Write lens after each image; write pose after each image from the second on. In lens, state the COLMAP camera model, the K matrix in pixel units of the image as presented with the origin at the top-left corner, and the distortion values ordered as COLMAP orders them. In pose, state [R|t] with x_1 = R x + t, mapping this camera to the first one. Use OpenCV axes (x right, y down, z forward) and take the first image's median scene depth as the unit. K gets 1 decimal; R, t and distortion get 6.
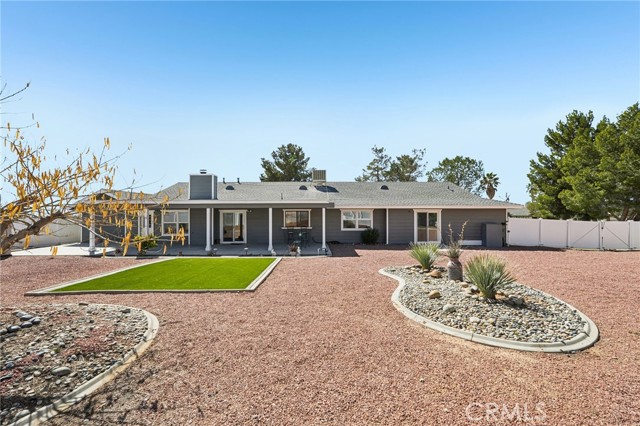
lens RADIAL K [[283.4, 0, 321.0], [0, 283.4, 214.8], [0, 0, 1]] dist [-0.011926, 0.001387]
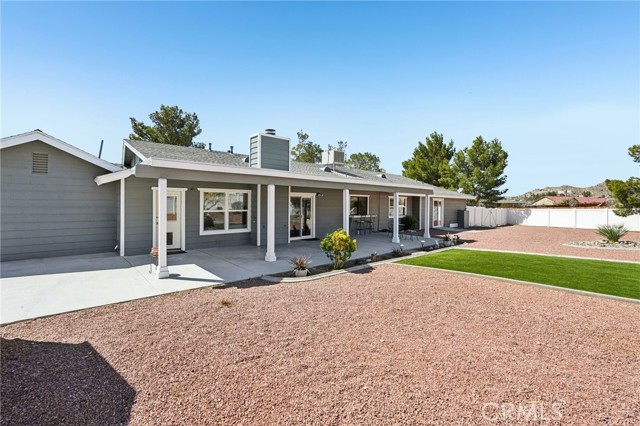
lens RADIAL K [[304.1, 0, 319.1], [0, 304.1, 210.6], [0, 0, 1]] dist [0.000259, 0.000061]
pose [[0.736869, -0.002690, 0.676030, -0.791717], [-0.000802, 0.999988, 0.004853, 0.025755], [-0.676035, -0.004119, 0.736858, 0.400348]]
